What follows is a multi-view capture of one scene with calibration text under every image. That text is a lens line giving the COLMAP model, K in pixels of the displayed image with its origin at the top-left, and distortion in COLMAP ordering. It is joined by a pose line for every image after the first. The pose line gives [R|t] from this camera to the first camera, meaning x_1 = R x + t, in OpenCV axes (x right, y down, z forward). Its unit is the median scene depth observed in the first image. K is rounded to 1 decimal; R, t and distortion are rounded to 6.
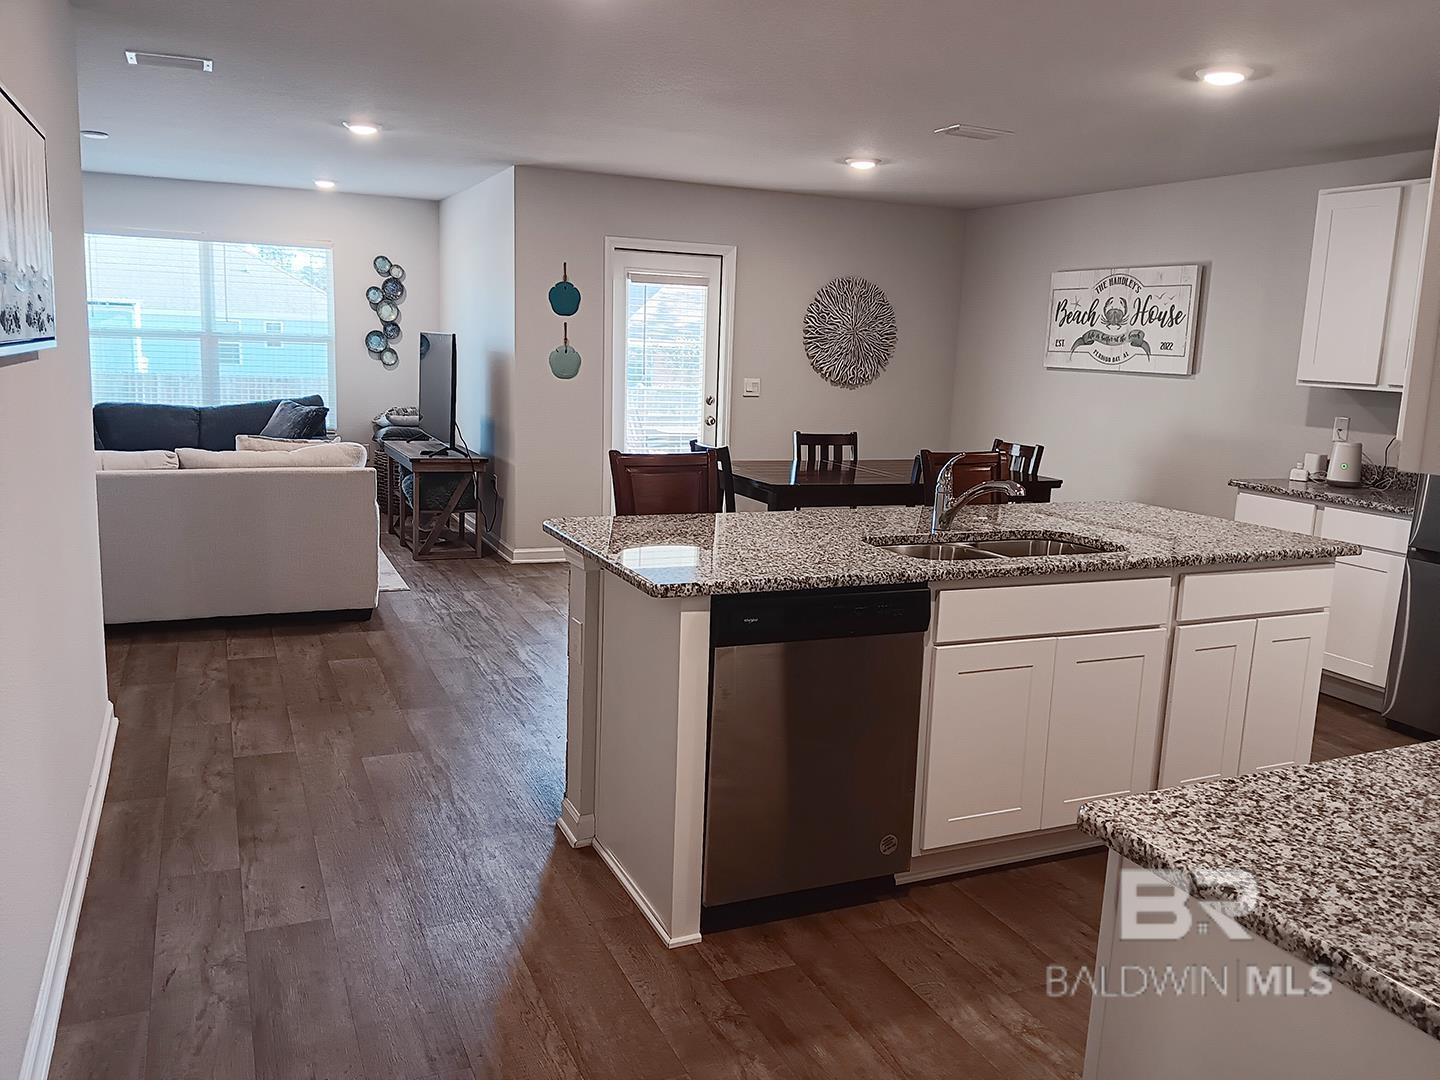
lens RADIAL K [[1133.0, 0, 720.0], [0, 1133.0, 540.0], [0, 0, 1]] dist [0.119576, -0.237237]
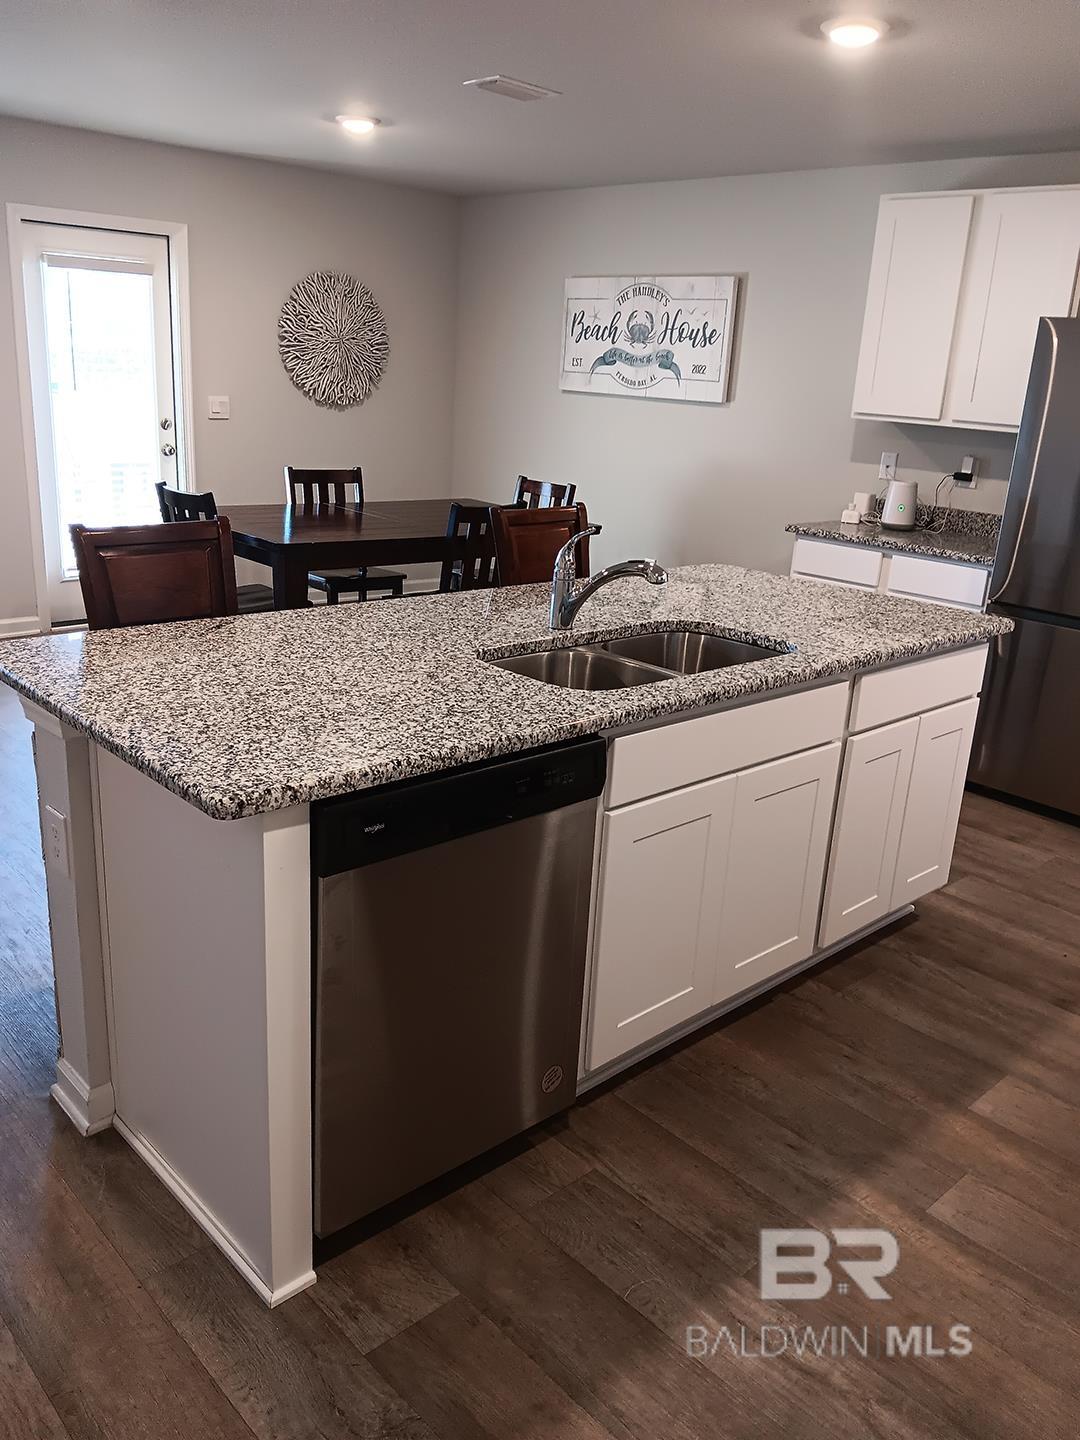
lens RADIAL K [[1120.2, 0, 540.0], [0, 1120.2, 720.0], [0, 0, 1]] dist [0.099623, -0.211722]
pose [[0.945071, -0.081584, 0.316521, -0.036299], [0.033985, 0.987627, 0.153092, -0.037658], [-0.325095, -0.133926, 0.936150, 0.174973]]
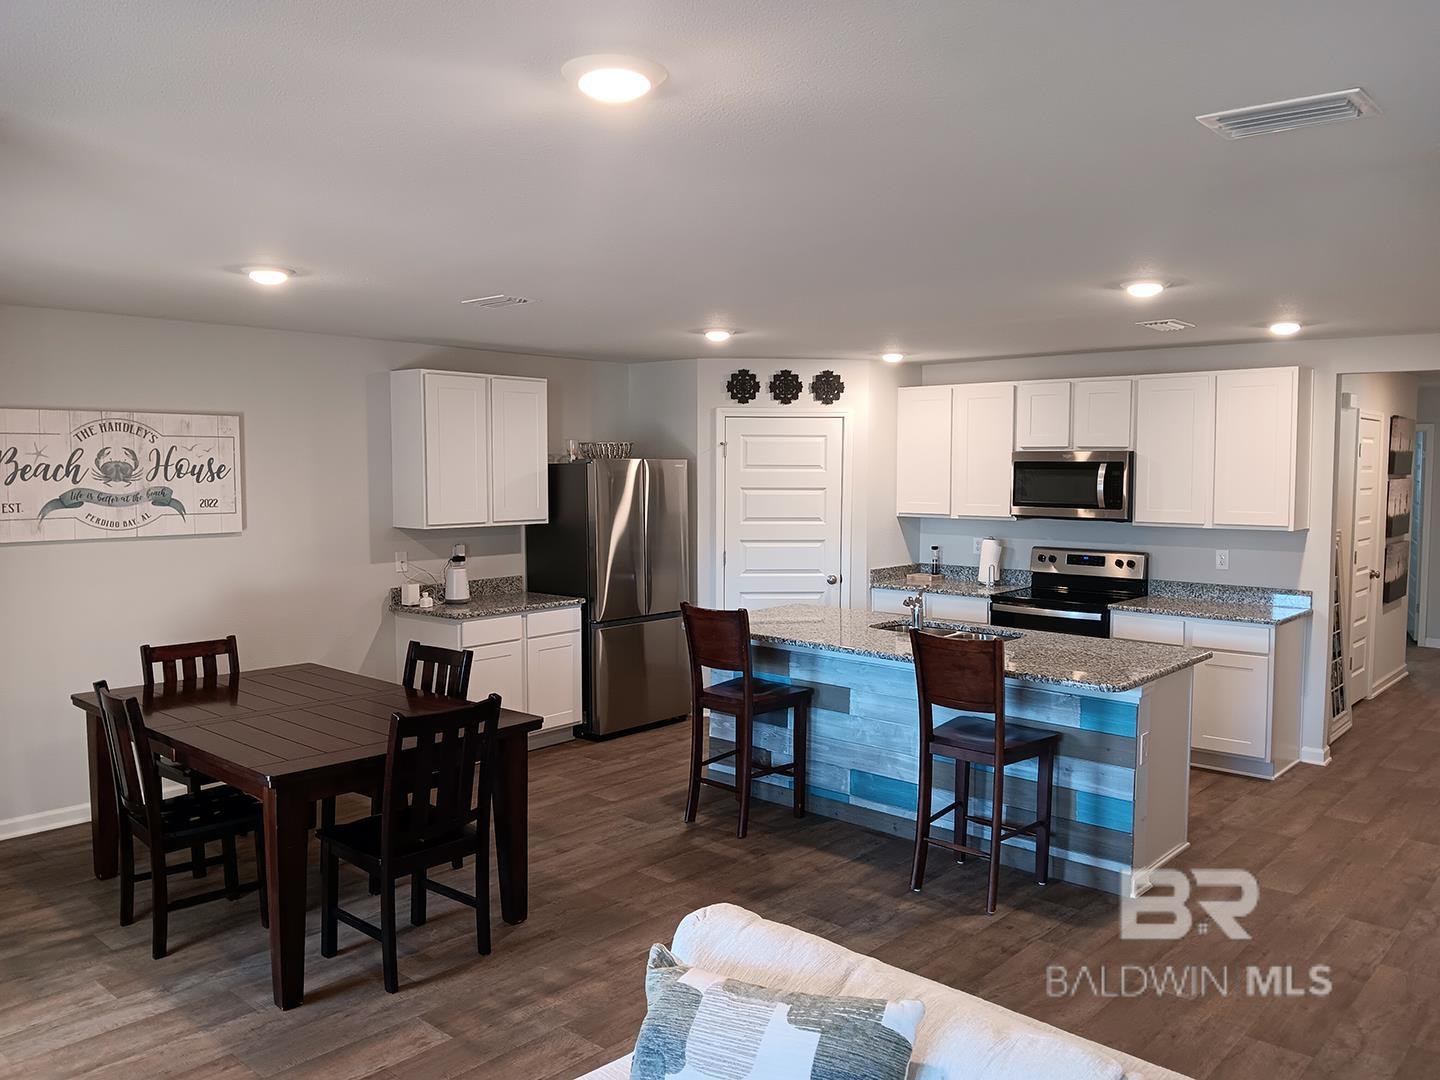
lens RADIAL K [[1120.2, 0, 720.0], [0, 1120.2, 540.0], [0, 0, 1]] dist [0.099623, -0.211722]
pose [[-0.412631, -0.110703, 0.904146, -0.596896], [0.133773, 0.974461, 0.180363, -0.256211], [-0.901022, 0.195374, -0.387283, 1.027258]]
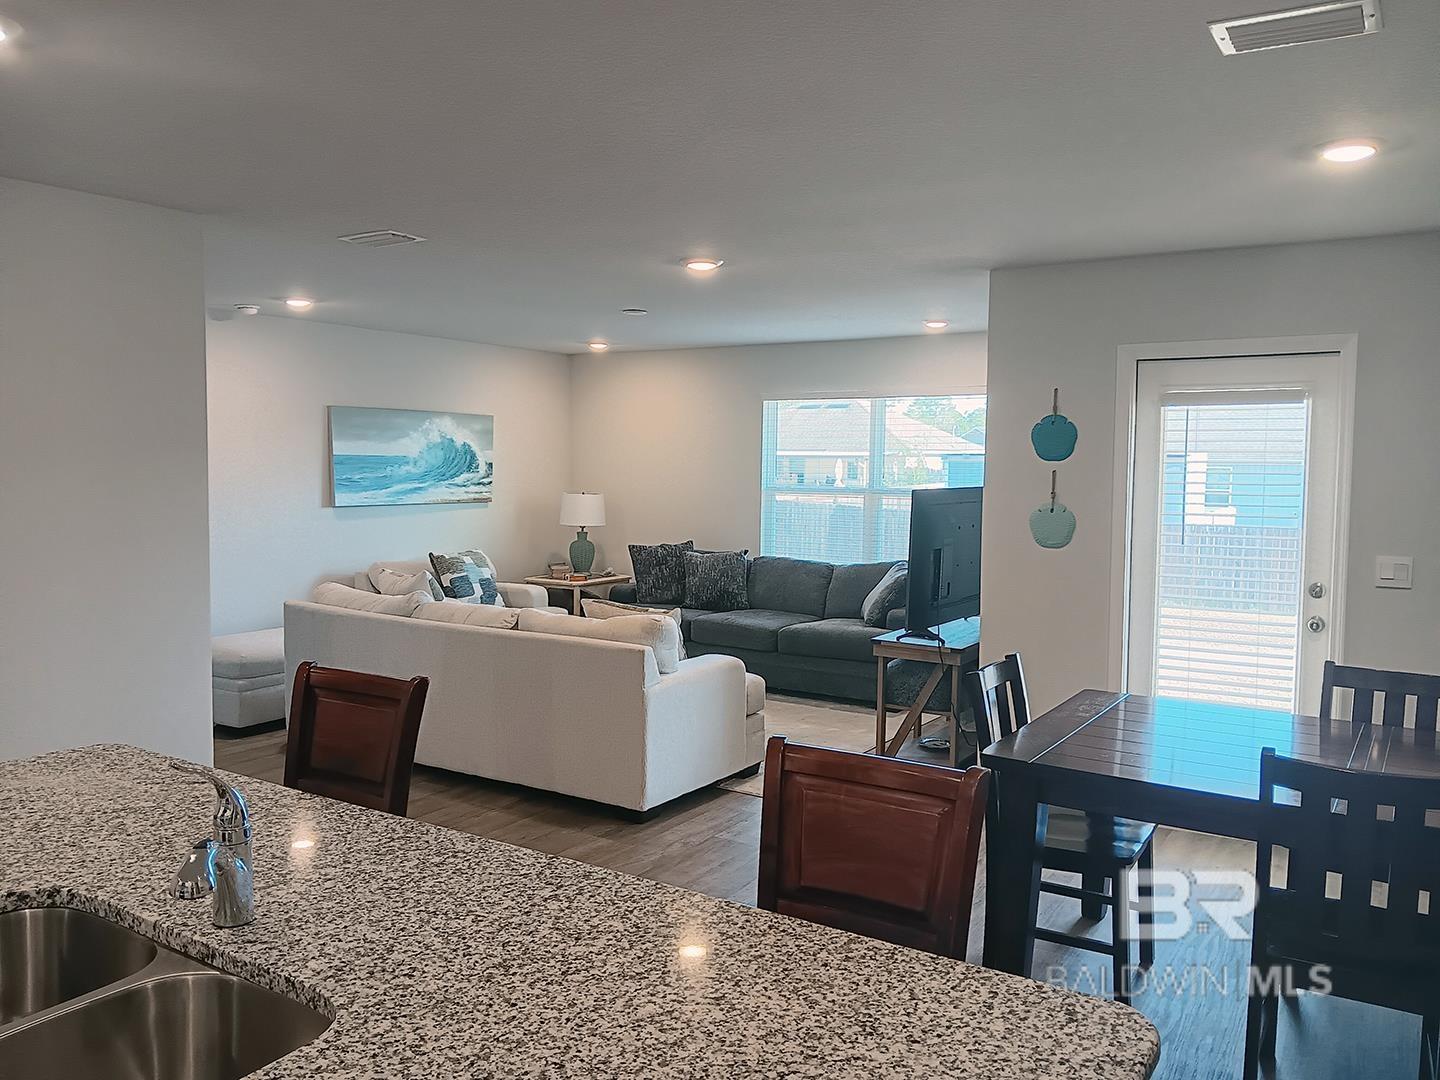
lens RADIAL K [[1120.2, 0, 720.0], [0, 1120.2, 540.0], [0, 0, 1]] dist [0.099623, -0.211722]
pose [[0.538362, 0.026575, -0.842295, 0.395112], [-0.129163, 0.990295, -0.051312, -0.096932], [0.832757, 0.136418, 0.536569, 0.519731]]
